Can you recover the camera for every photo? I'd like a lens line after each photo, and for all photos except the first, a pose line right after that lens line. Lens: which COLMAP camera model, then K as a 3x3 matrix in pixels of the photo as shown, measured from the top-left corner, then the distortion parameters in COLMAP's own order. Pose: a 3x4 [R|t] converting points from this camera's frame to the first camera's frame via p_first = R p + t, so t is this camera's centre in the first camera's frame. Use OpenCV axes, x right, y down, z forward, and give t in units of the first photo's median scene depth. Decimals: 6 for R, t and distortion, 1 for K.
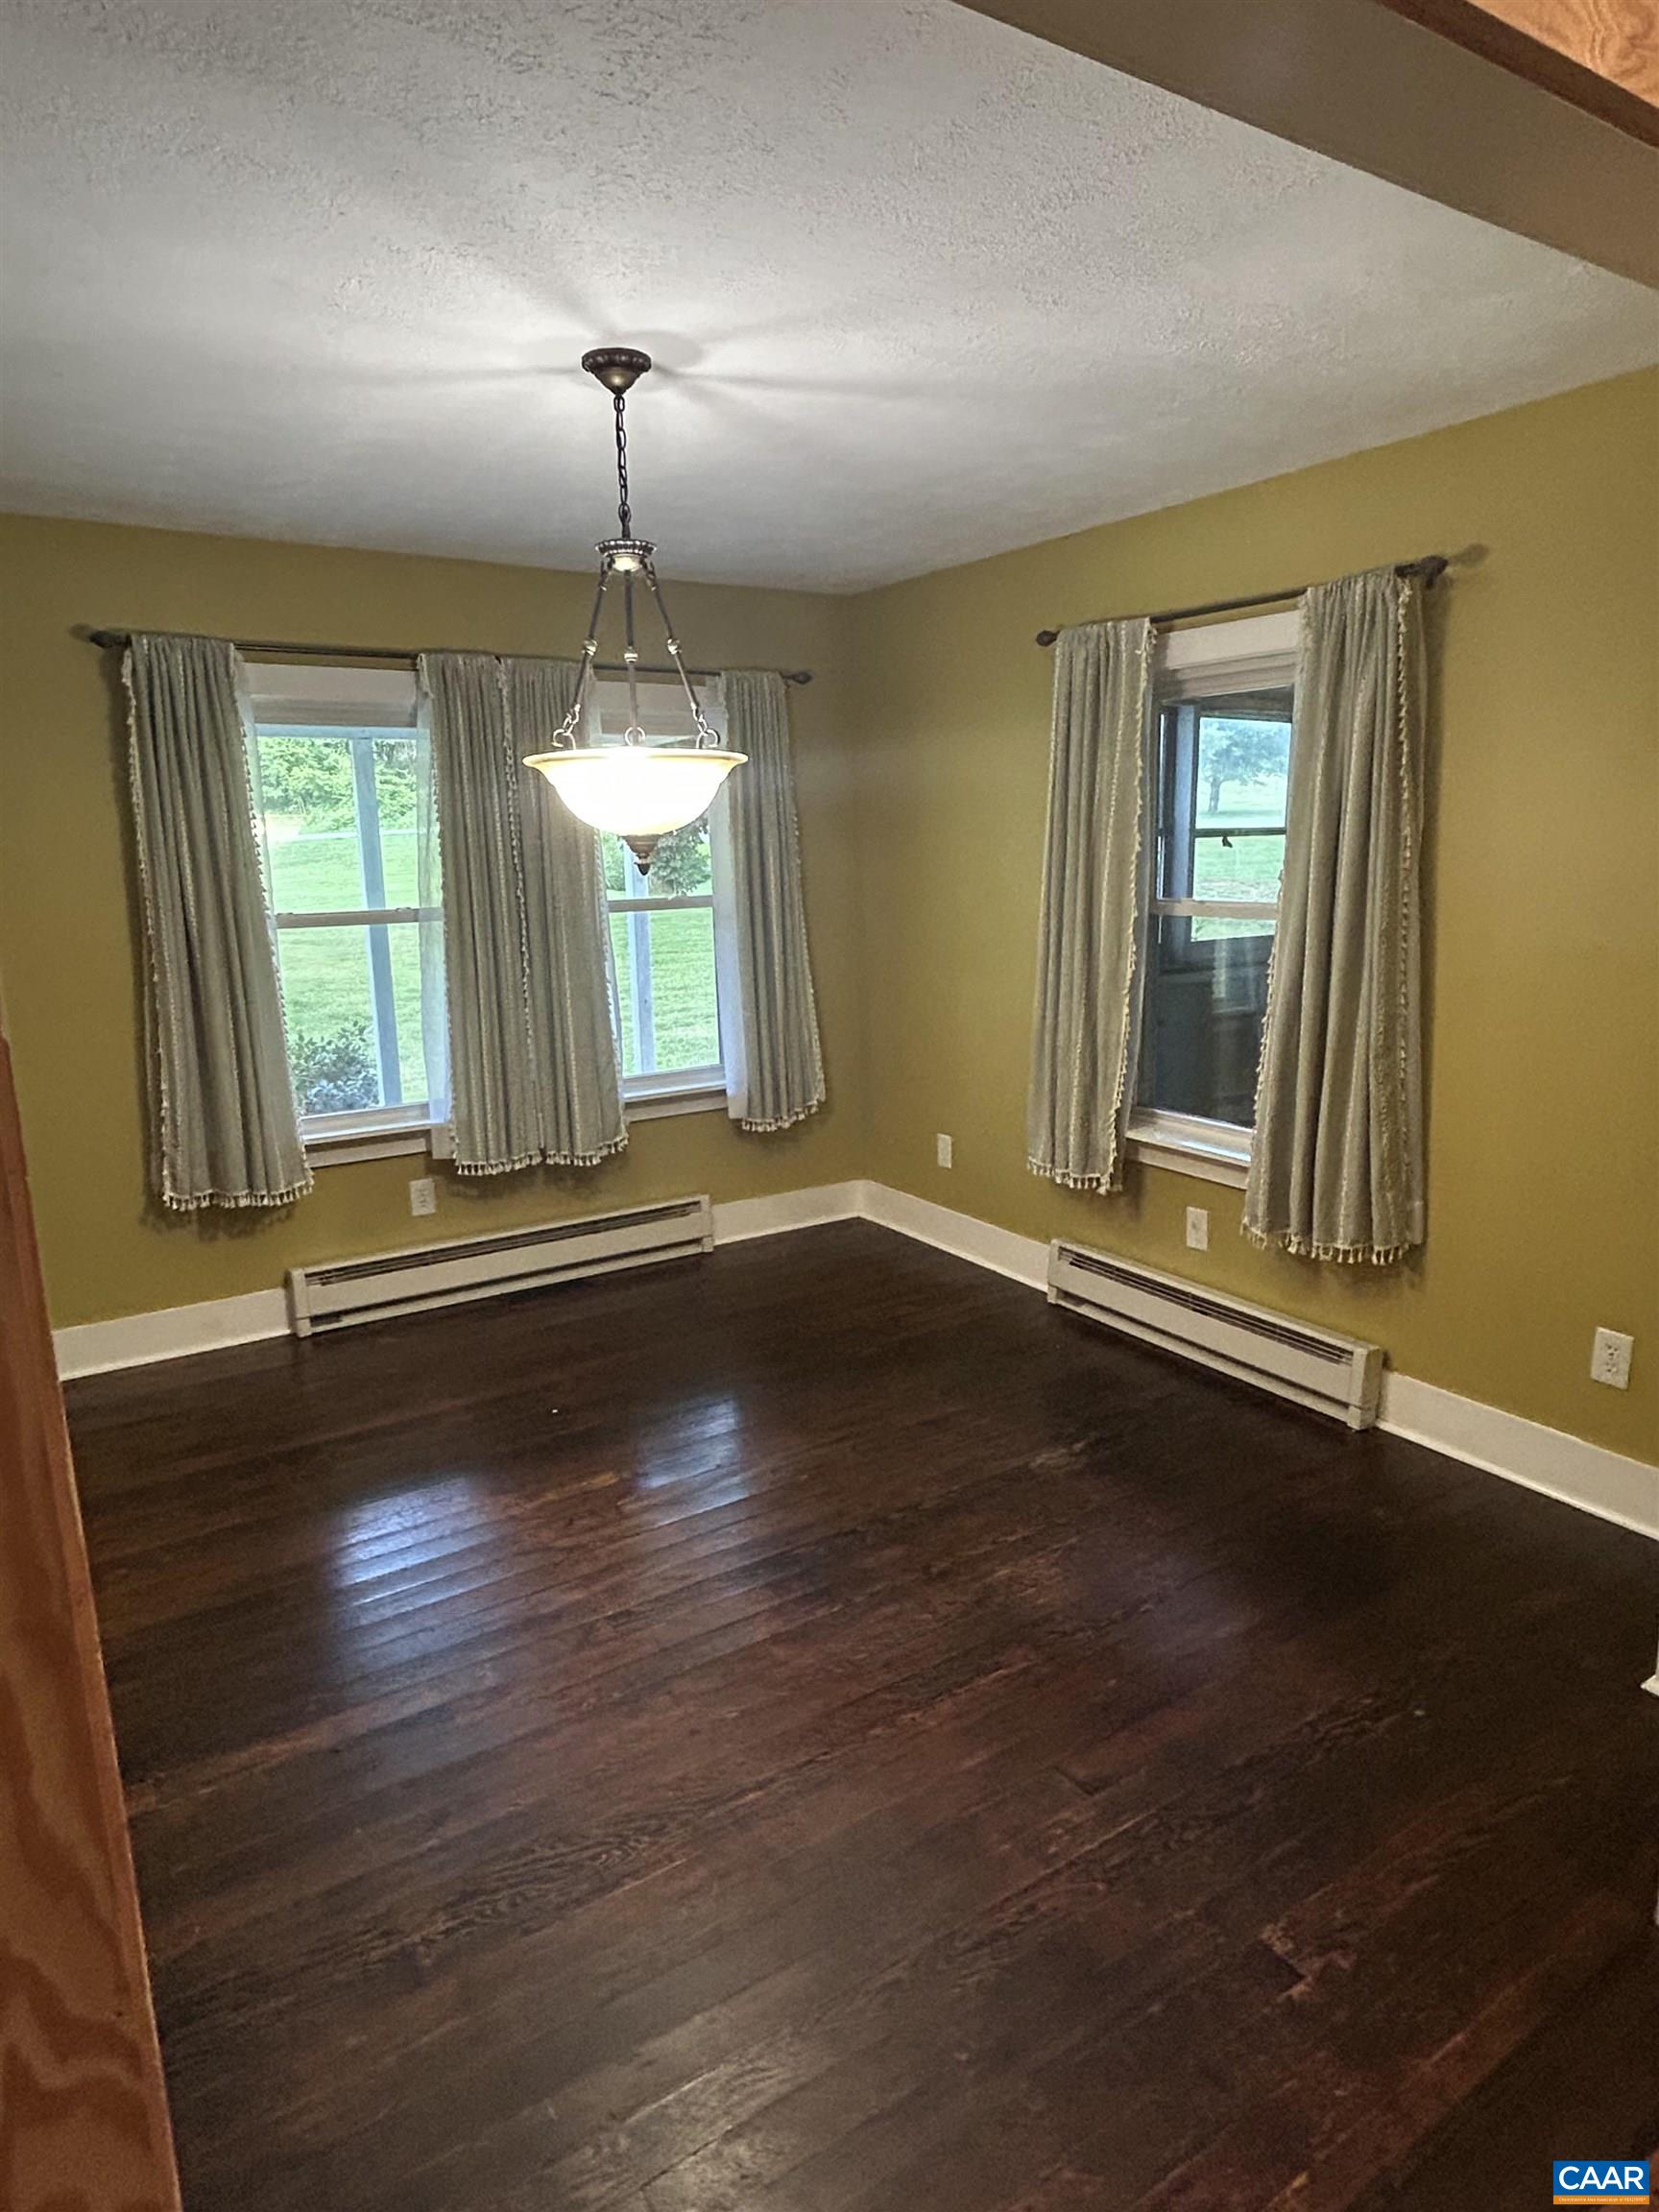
lens RADIAL K [[1304.9, 0, 839.4], [0, 1304.9, 1094.7], [0, 0, 1]] dist [-0.006824, 0.005233]
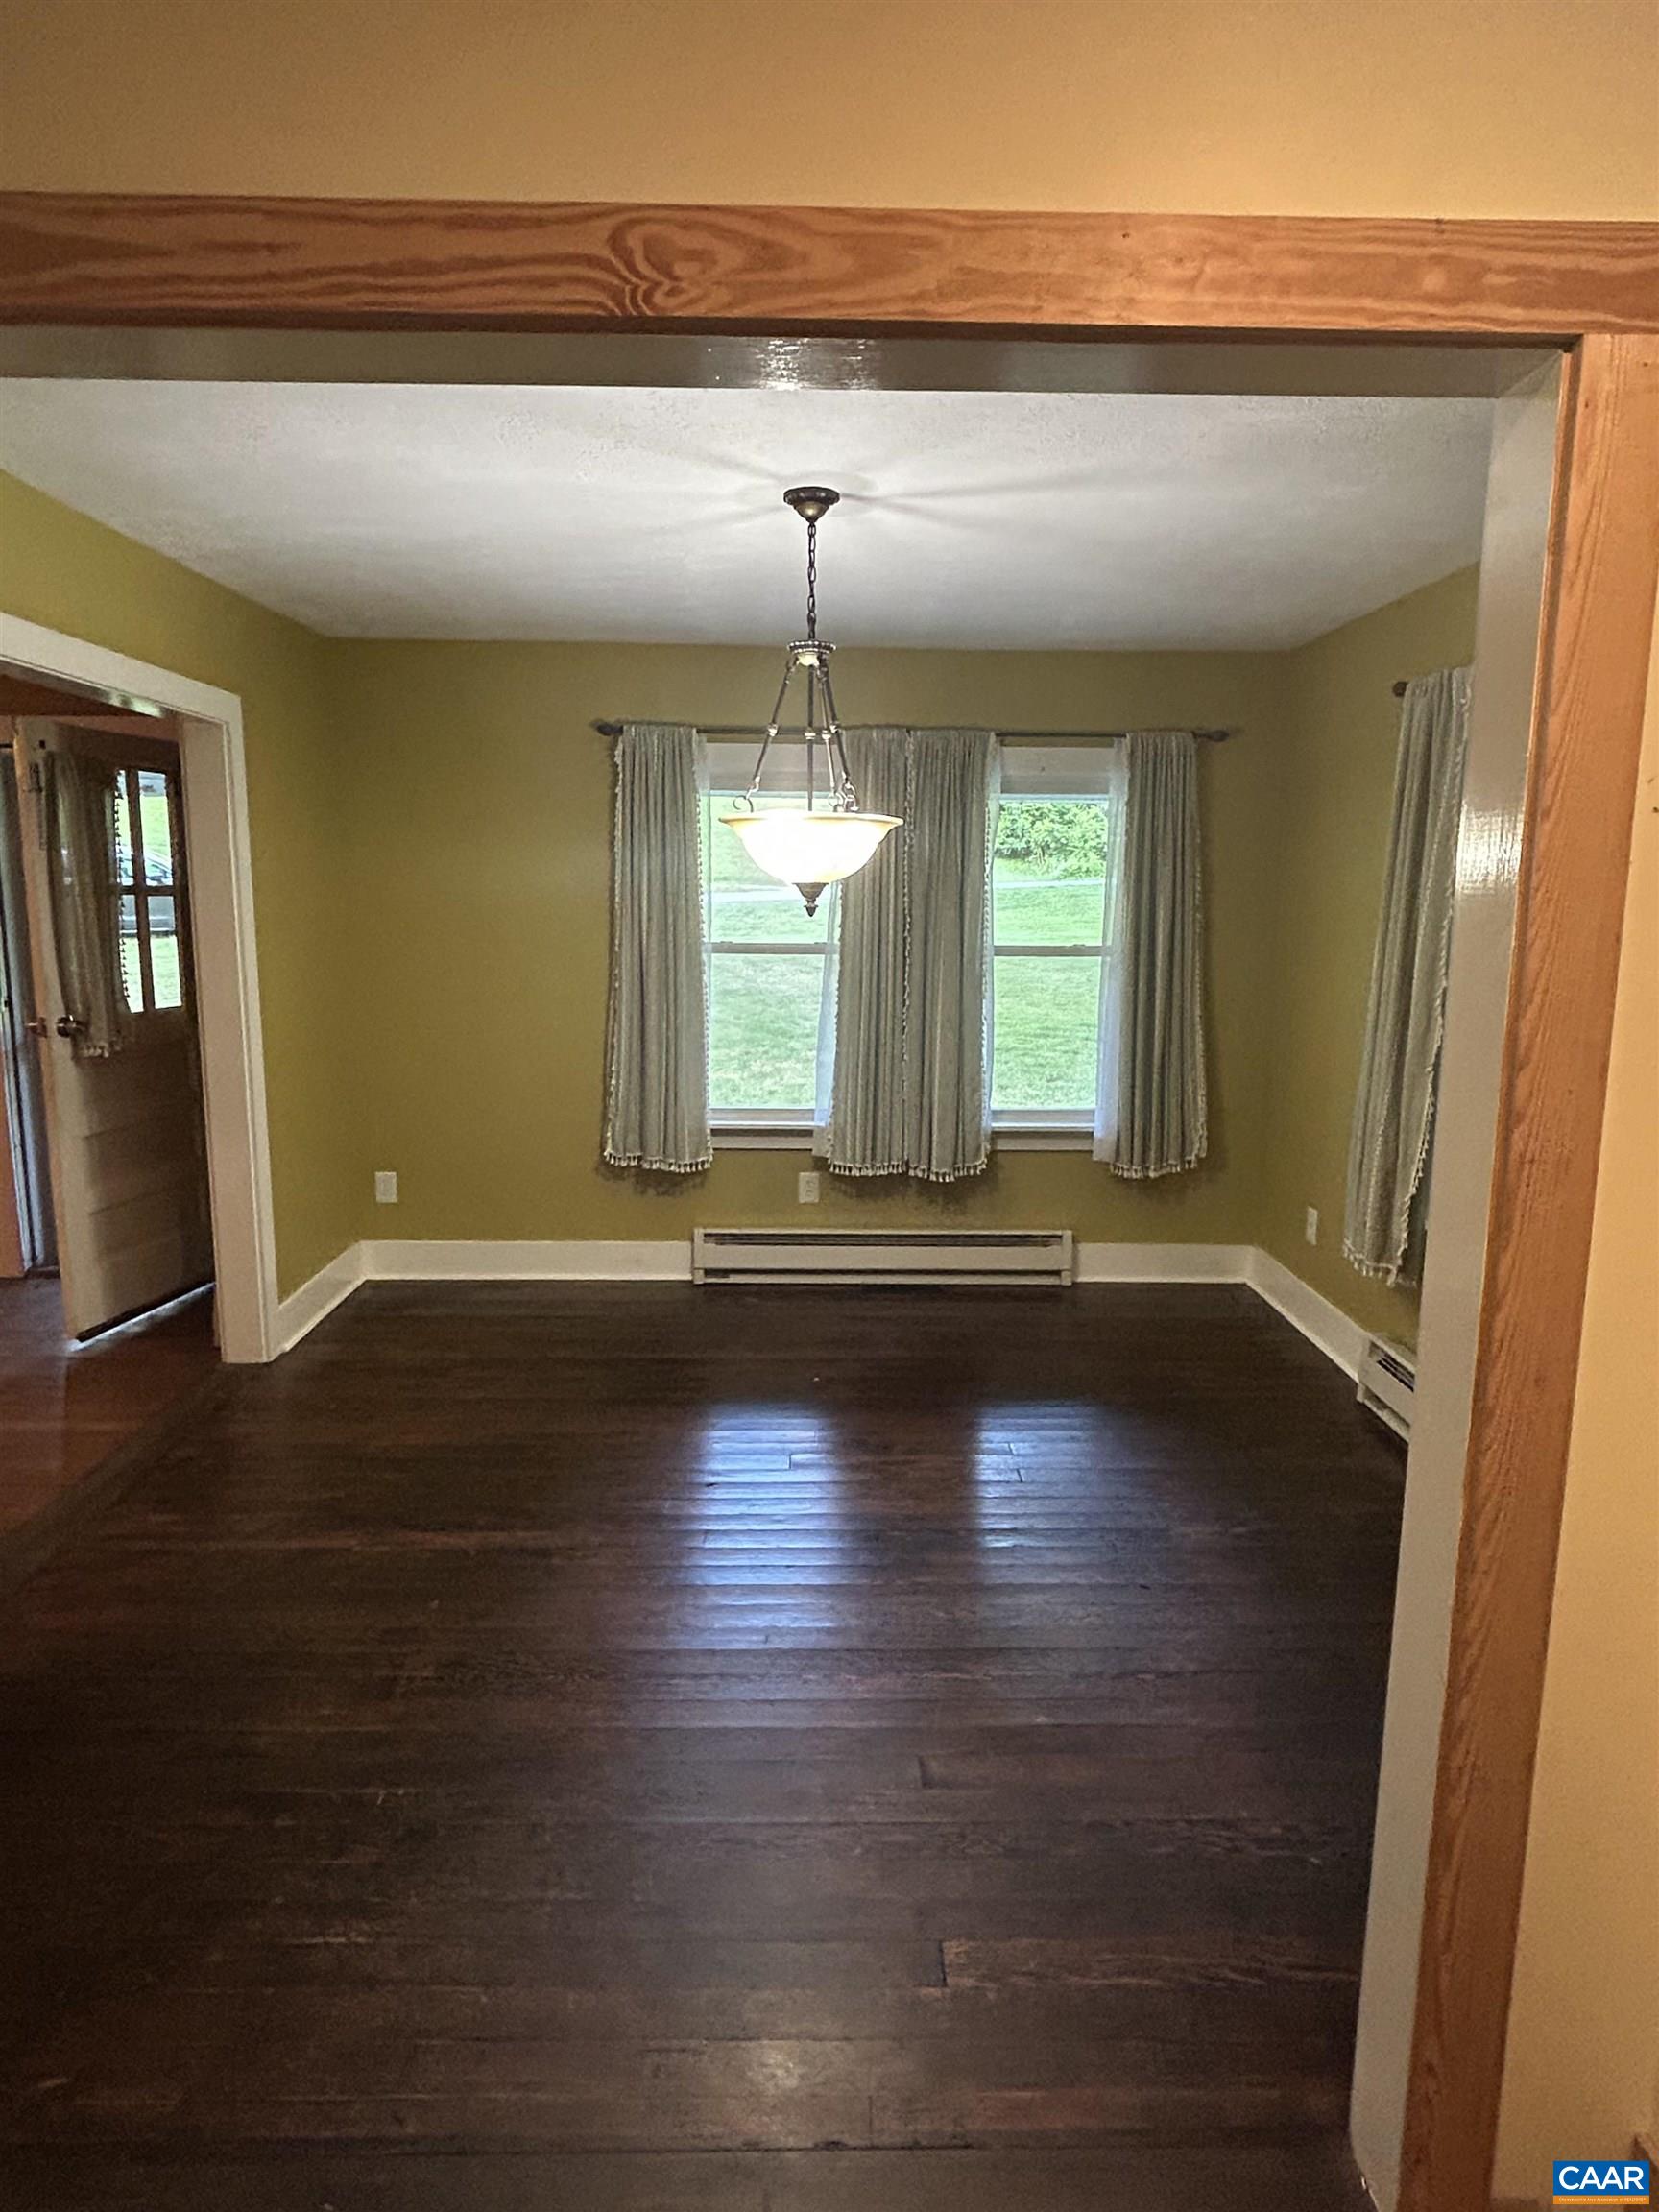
lens RADIAL K [[1304.9, 0, 837.0], [0, 1304.9, 1092.9], [0, 0, 1]] dist [-0.006824, 0.005233]
pose [[0.844663, 0.108363, -0.524216, 0.316173], [-0.129252, 0.991606, -0.003282, -0.005591], [0.519460, 0.070528, 0.851579, 0.008970]]
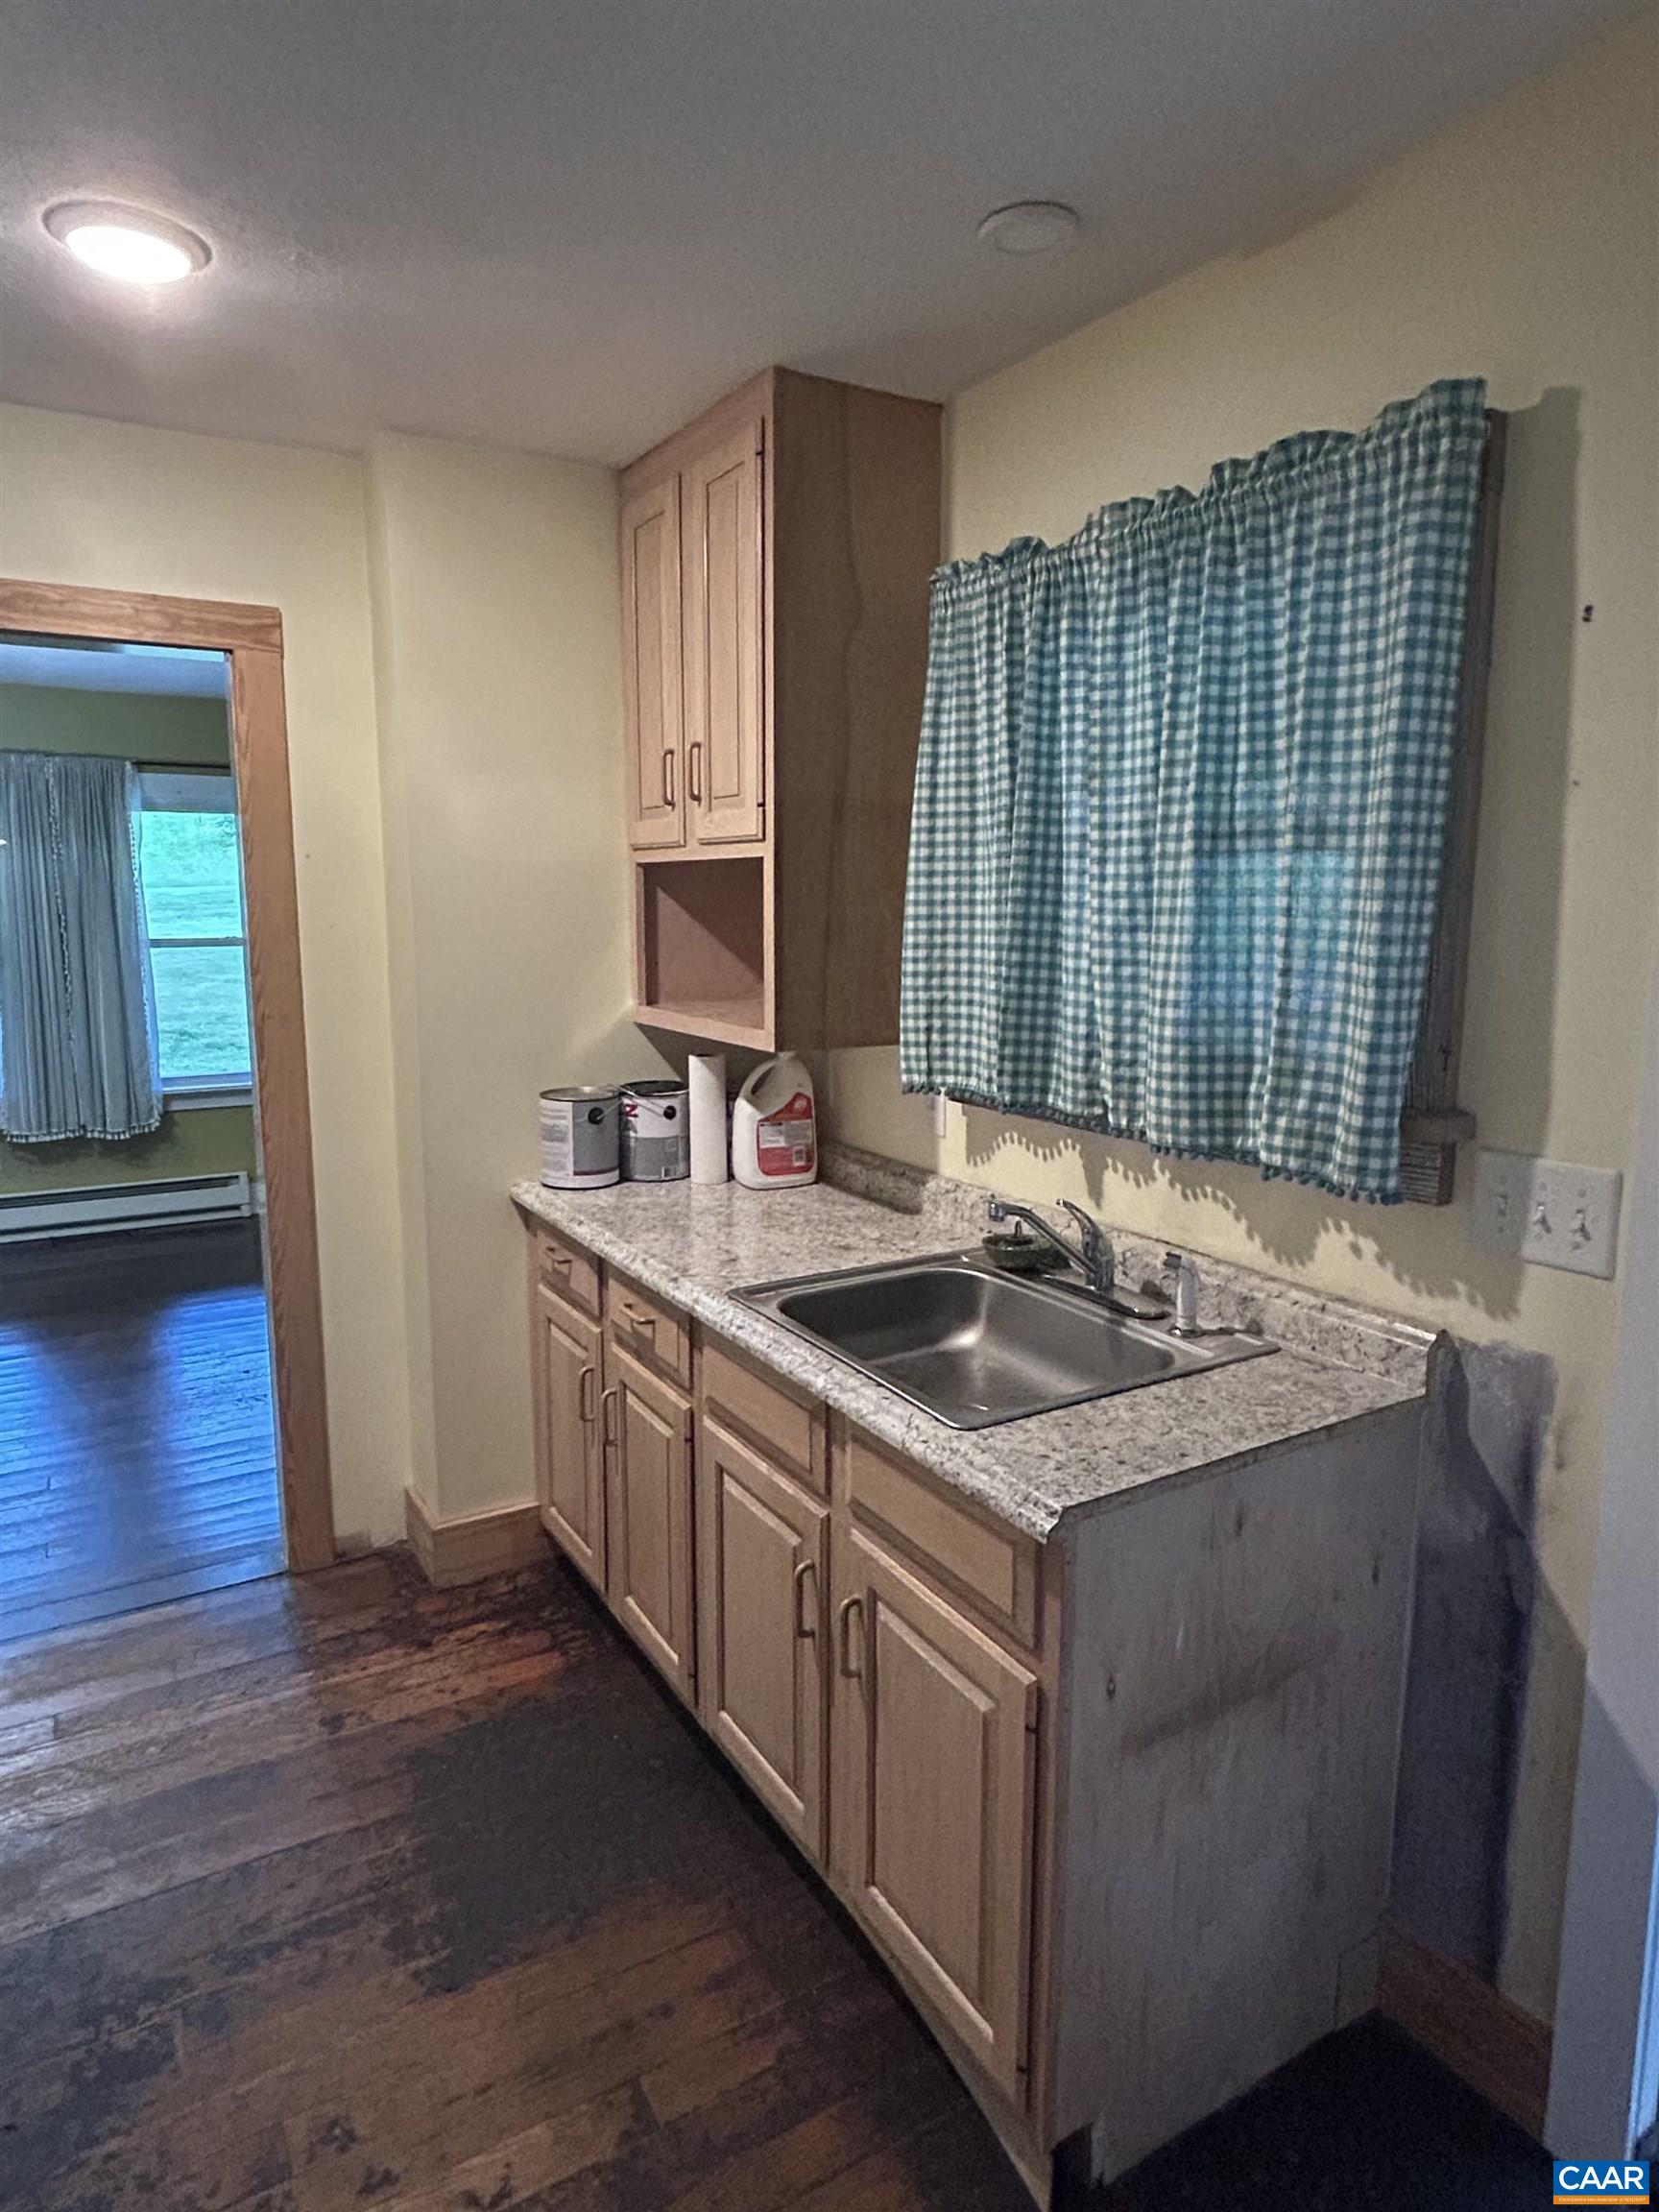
lens RADIAL K [[1304.9, 0, 839.8], [0, 1304.9, 1102.2], [0, 0, 1]] dist [-0.006824, 0.005233]
pose [[0.998847, 0.028737, -0.038466, 0.603608], [-0.030305, 0.998707, -0.040815, 0.050194], [0.037244, 0.041934, 0.998426, -0.289710]]
